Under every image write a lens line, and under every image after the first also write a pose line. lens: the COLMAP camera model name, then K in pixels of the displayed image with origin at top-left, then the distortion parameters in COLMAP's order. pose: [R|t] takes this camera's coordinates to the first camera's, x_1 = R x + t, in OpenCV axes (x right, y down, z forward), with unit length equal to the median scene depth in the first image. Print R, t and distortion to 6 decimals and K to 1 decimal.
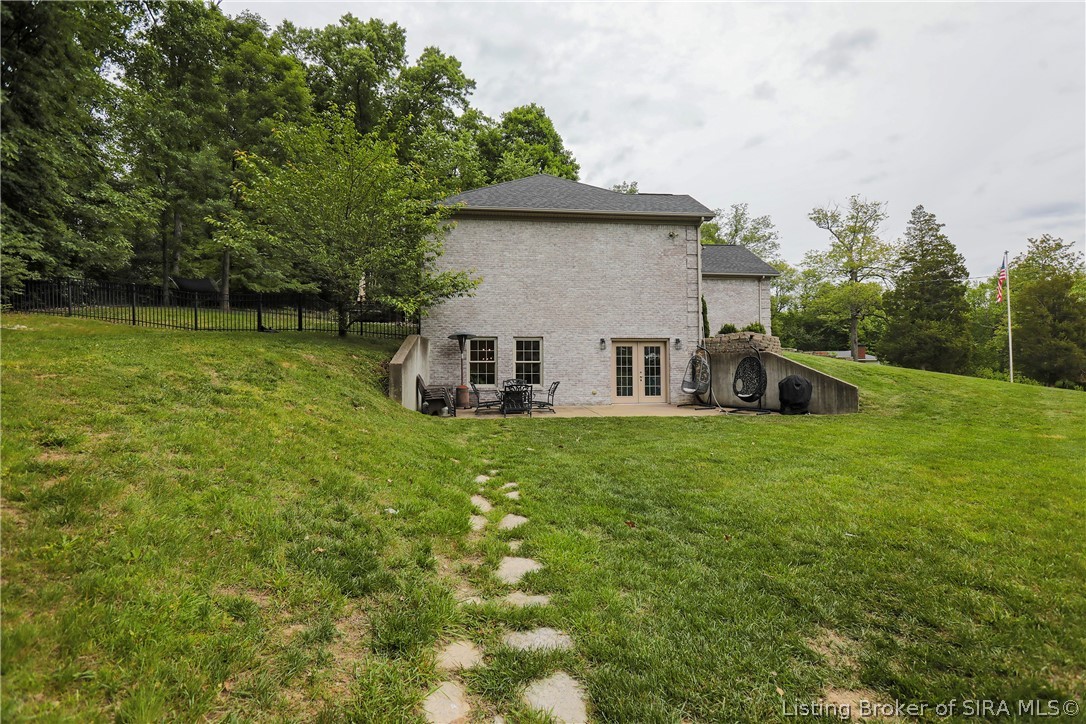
lens RADIAL K [[488.7, 0, 543.0], [0, 488.7, 362.0], [0, 0, 1]] dist [0.001362, 0.001079]
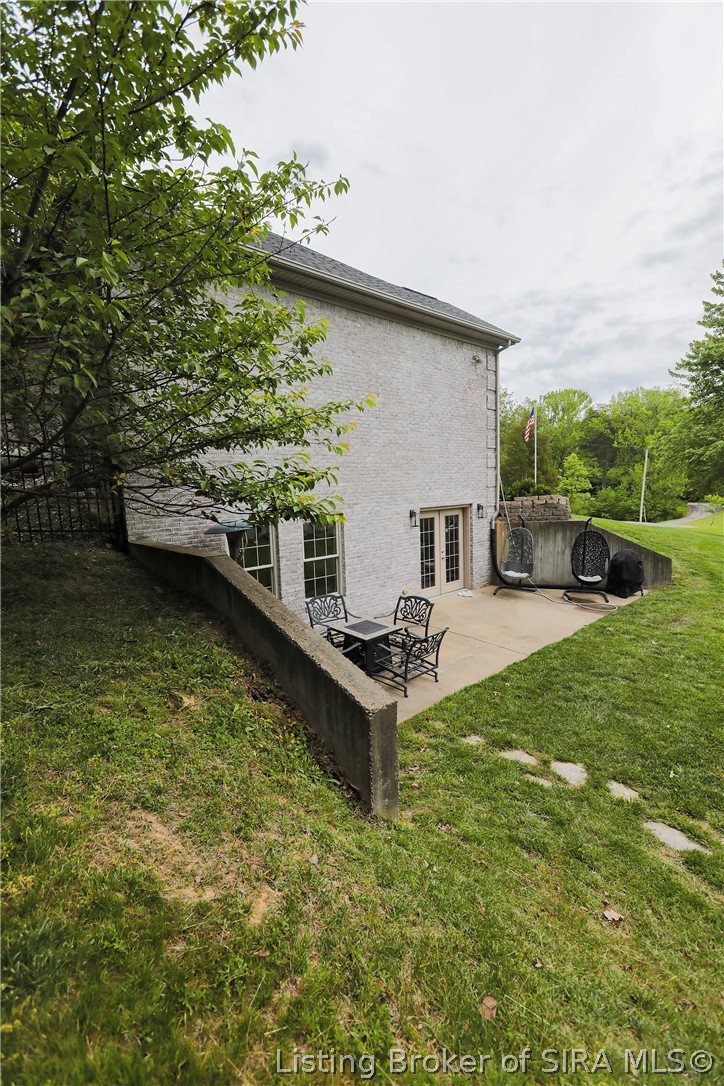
lens RADIAL K [[488.7, 0, 362.0], [0, 488.7, 543.0], [0, 0, 1]] dist [0.001362, 0.001079]
pose [[0.810521, -0.089457, 0.578838, -0.314149], [0.011094, 0.990435, 0.137532, -0.093673], [-0.585604, -0.105051, 0.803761, 0.493897]]
